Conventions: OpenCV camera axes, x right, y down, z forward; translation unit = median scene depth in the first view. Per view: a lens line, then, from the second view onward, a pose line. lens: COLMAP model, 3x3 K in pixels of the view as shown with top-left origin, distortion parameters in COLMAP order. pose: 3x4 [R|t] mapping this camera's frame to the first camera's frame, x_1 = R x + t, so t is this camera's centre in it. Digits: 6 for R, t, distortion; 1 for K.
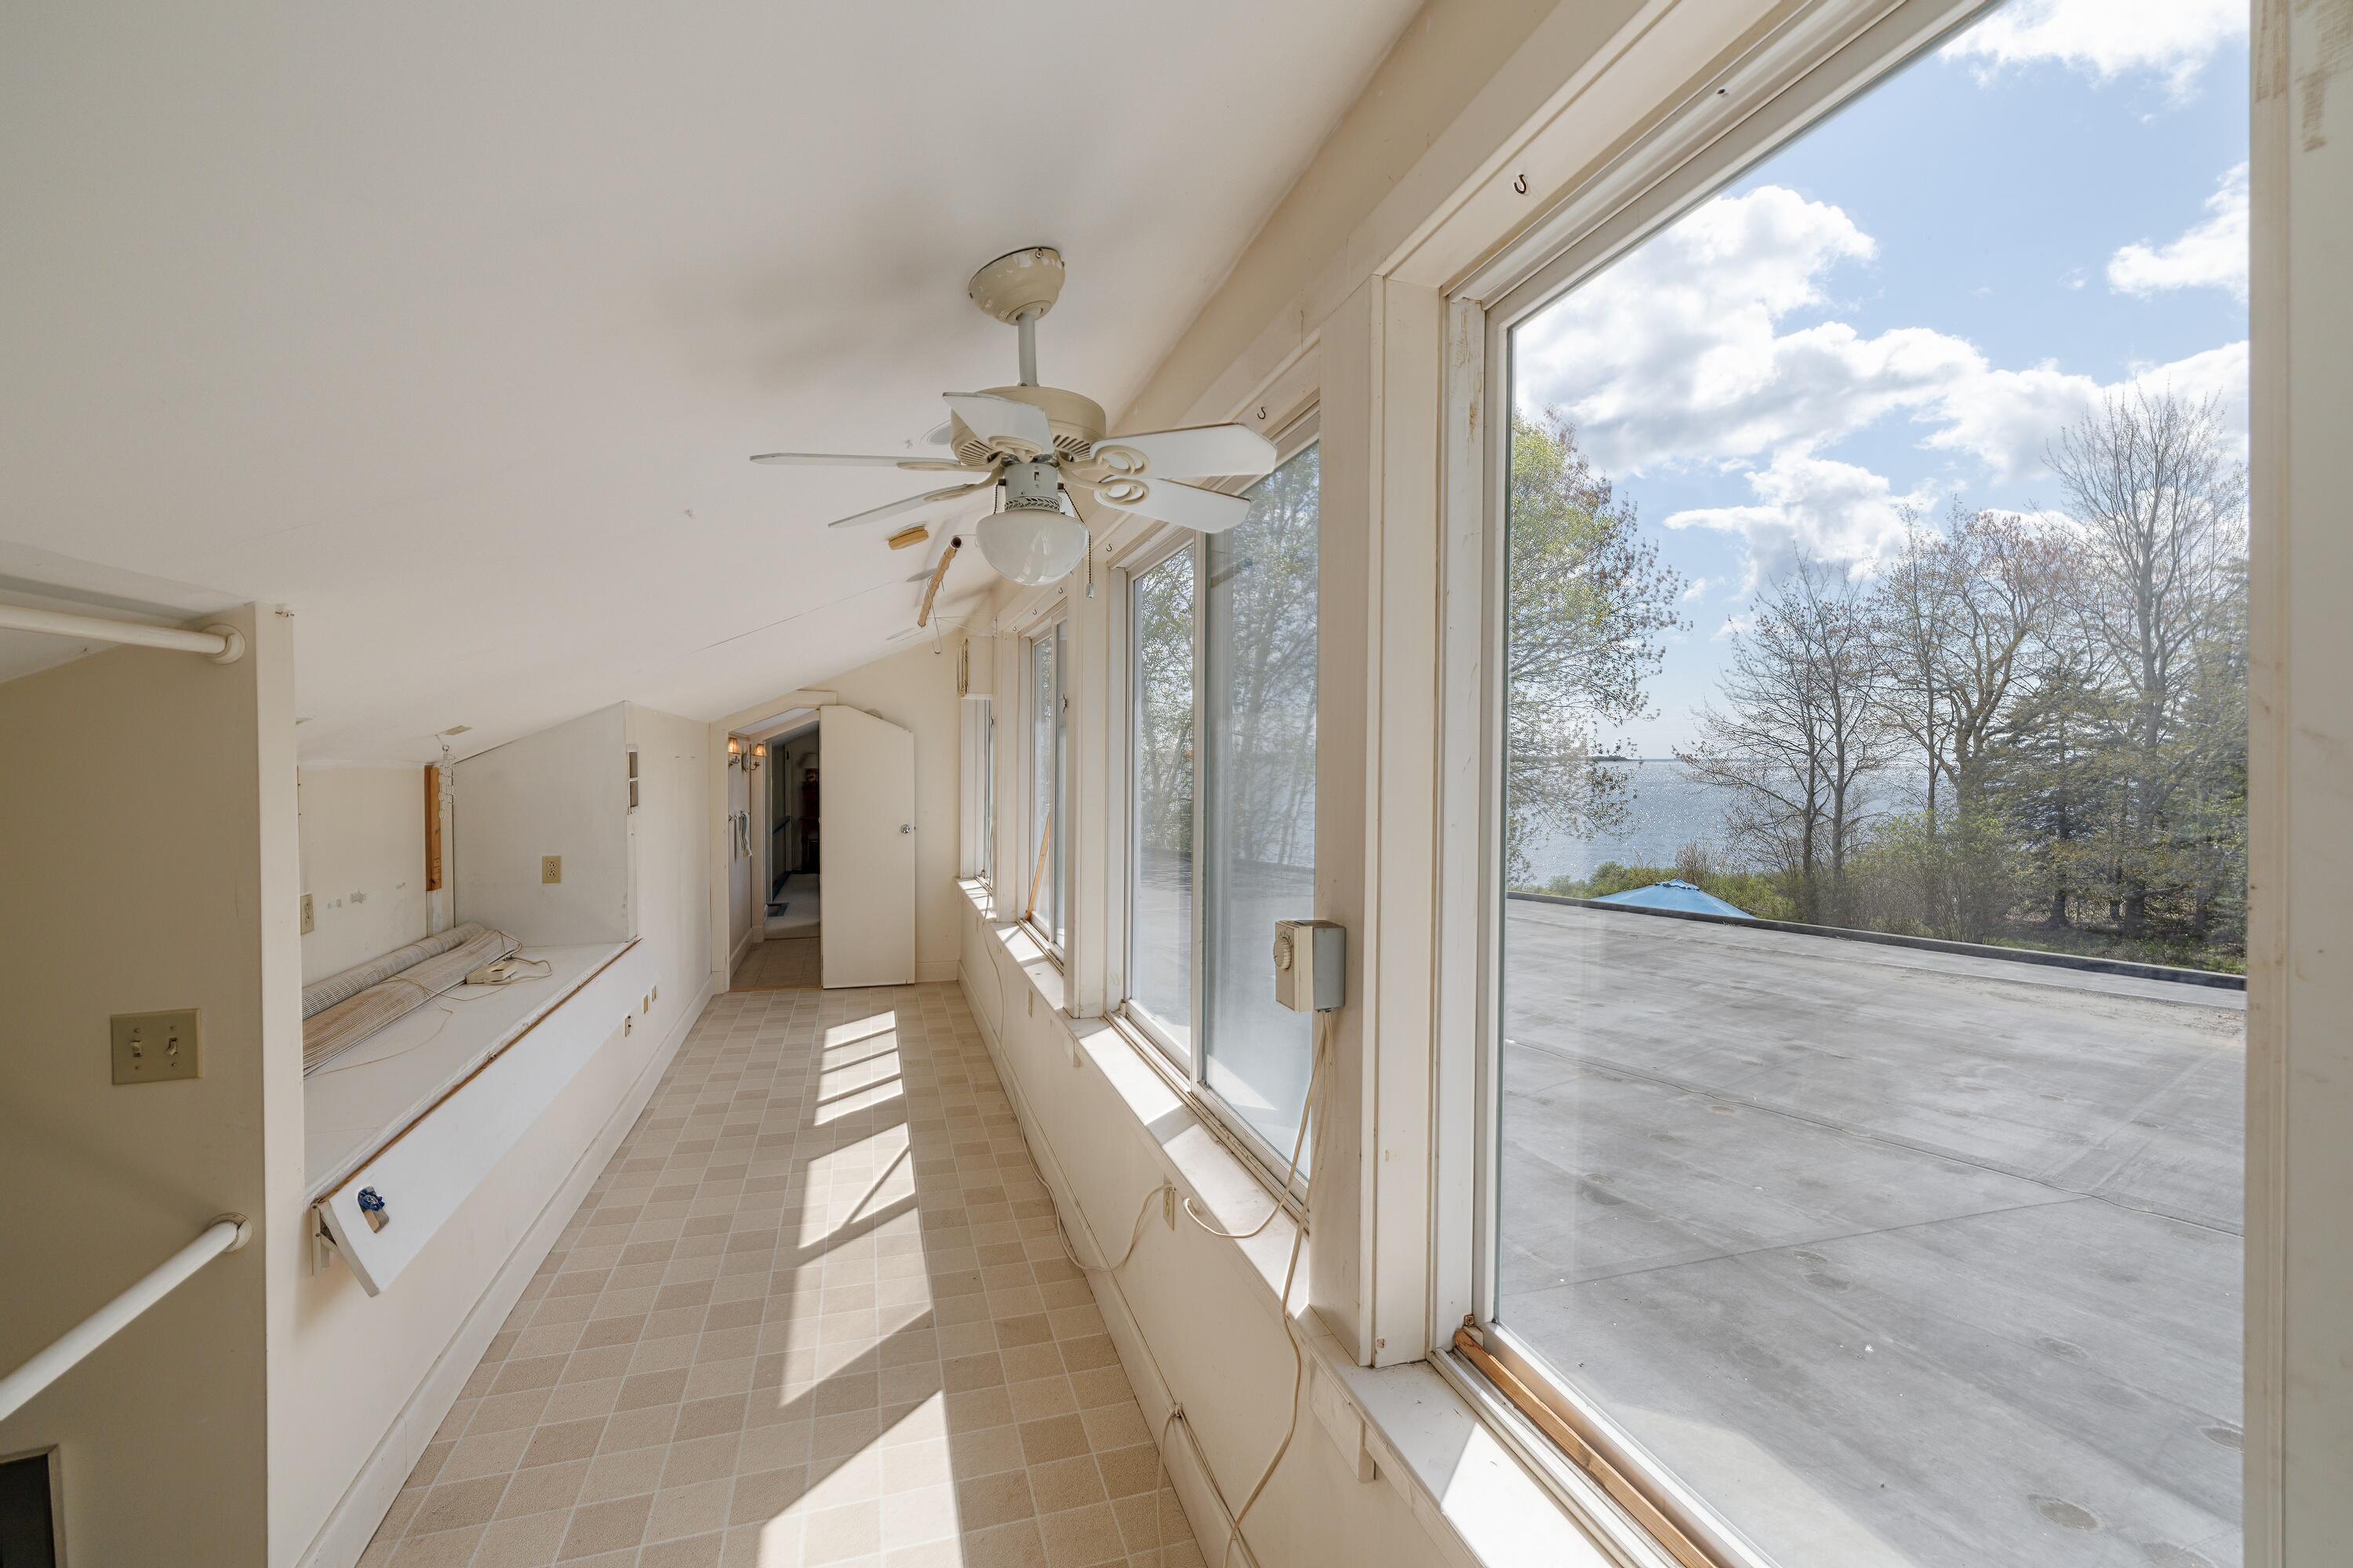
lens RADIAL K [[990.5, 0, 1176.5], [0, 990.5, 784.0], [0, 0, 1]] dist [-0.000888, -0.000090]
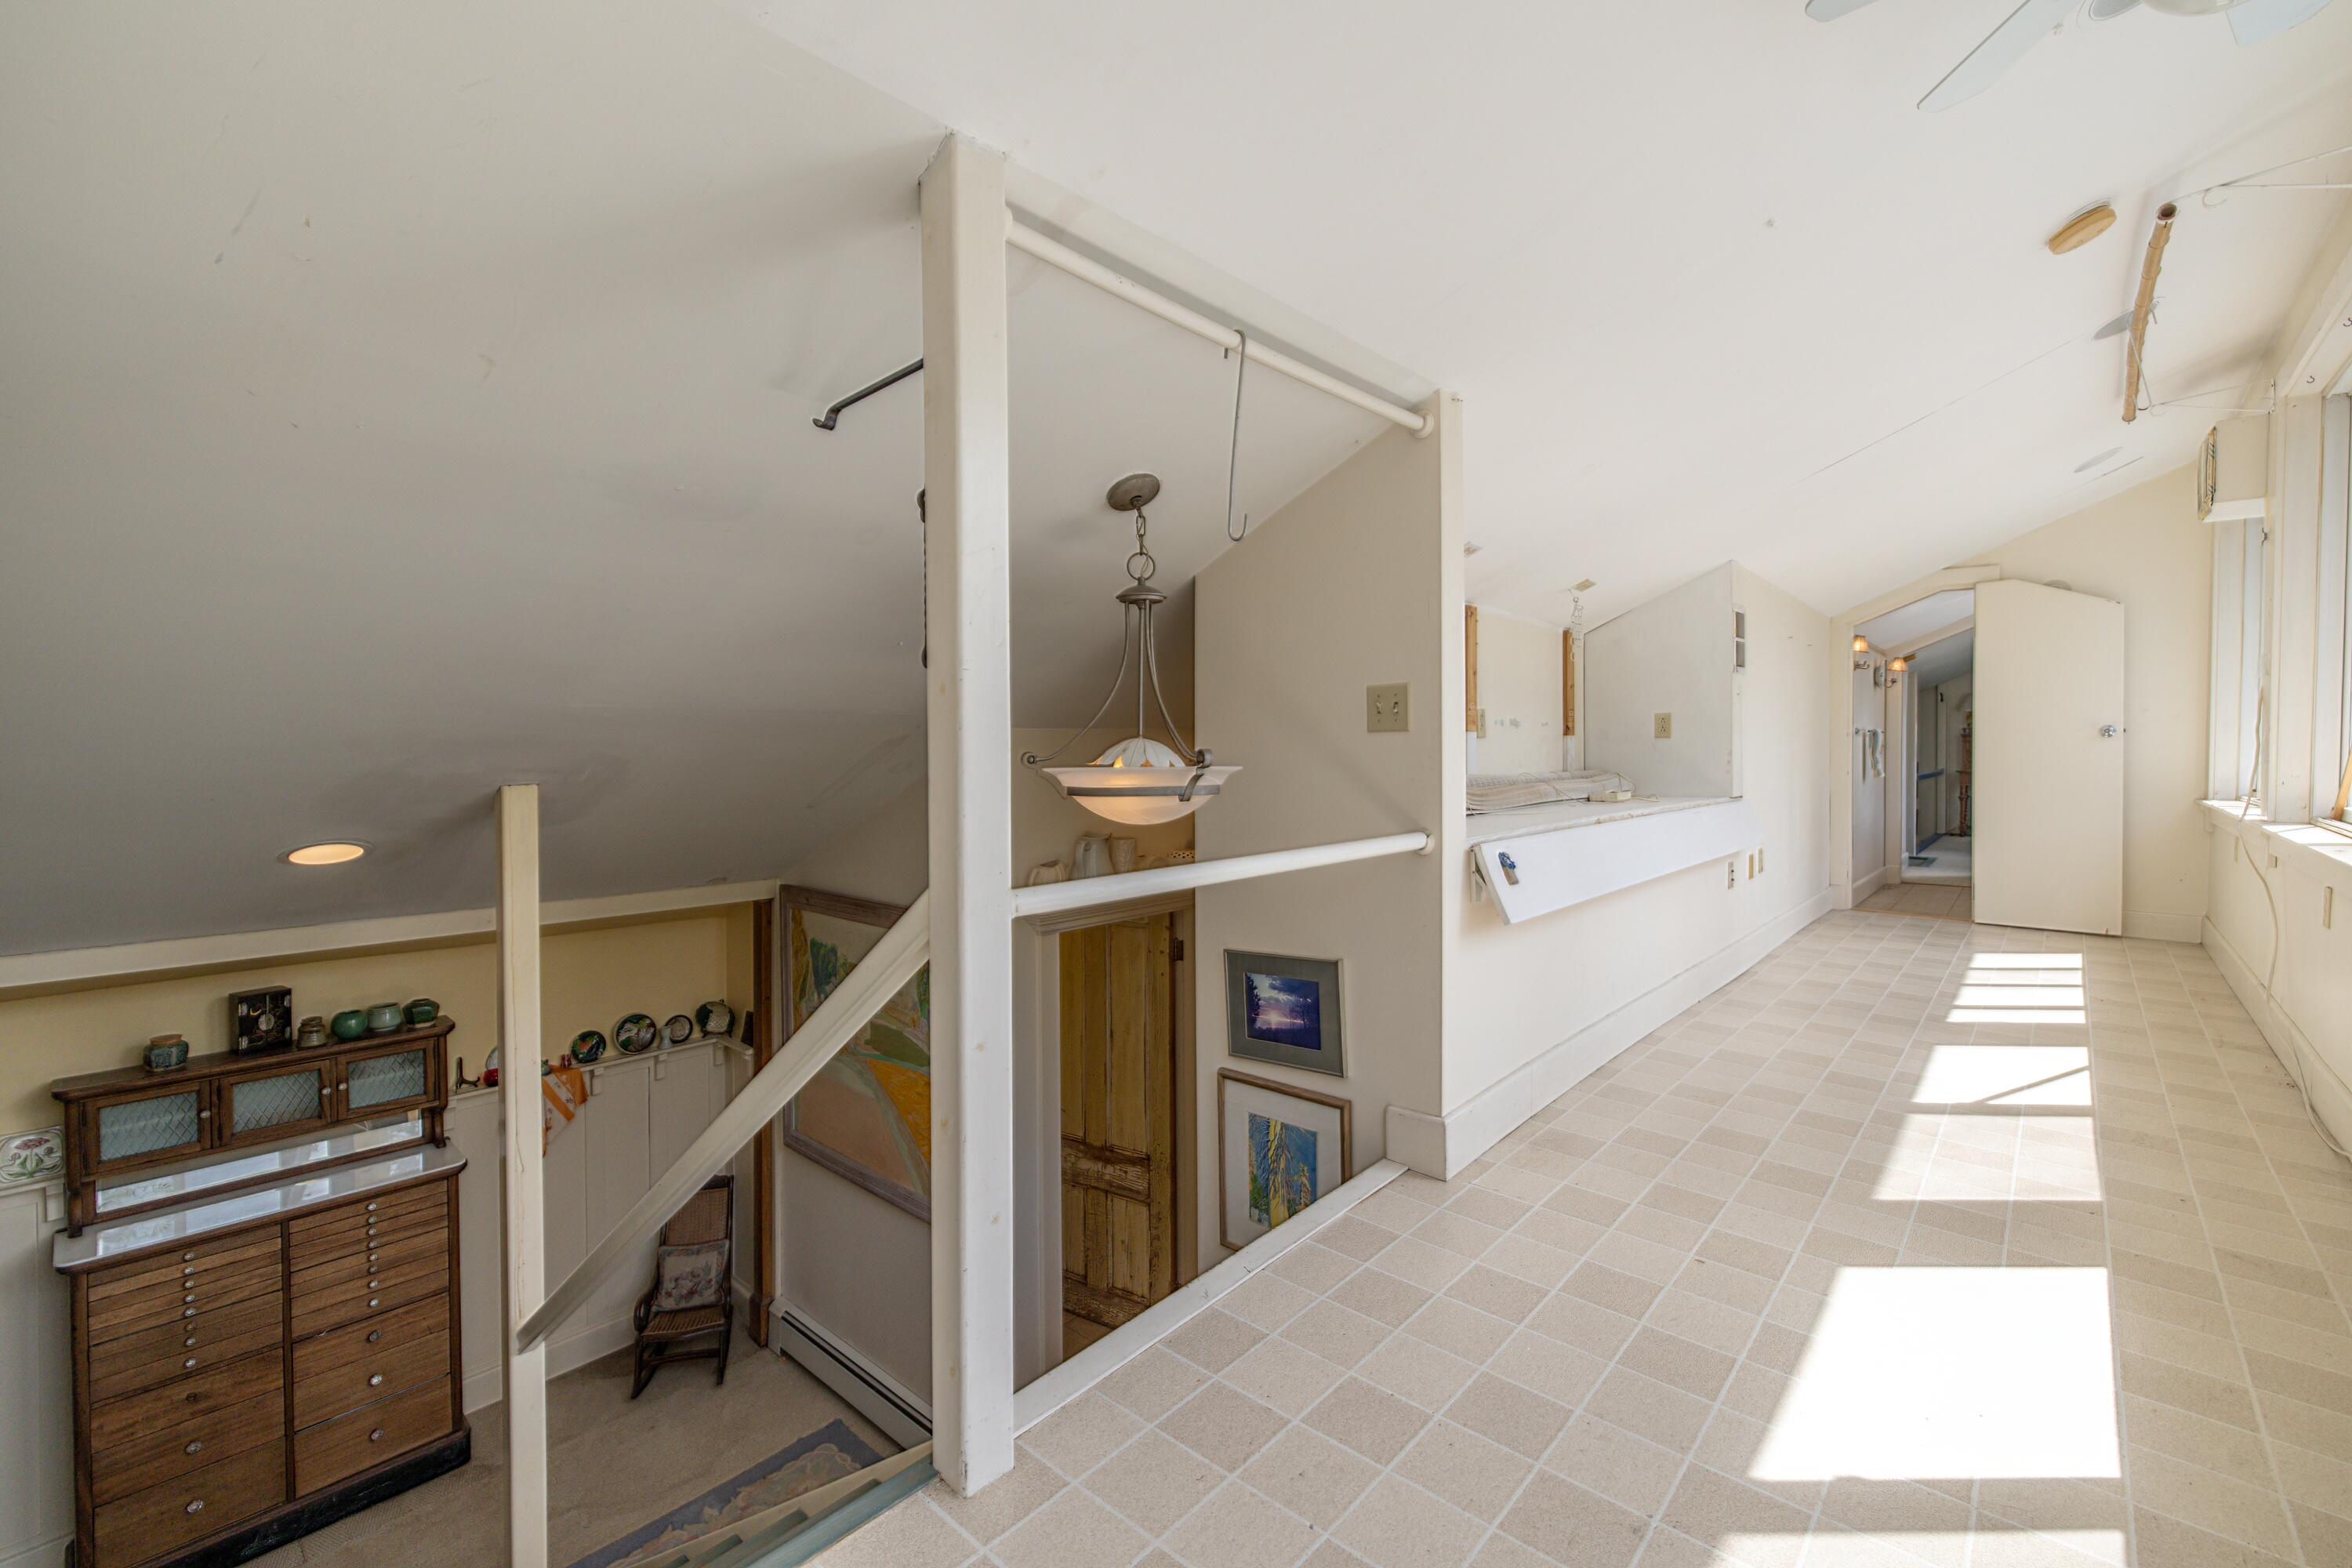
lens RADIAL K [[990.0, 0, 1176.0], [0, 990.0, 784.0], [0, 0, 1]] dist [-0.000888, -0.000090]
pose [[0.506550, 0.010158, -0.862151, 0.038241], [-0.005518, 0.999948, 0.008539, 0.157526], [0.862193, 0.000432, 0.506580, -0.011495]]
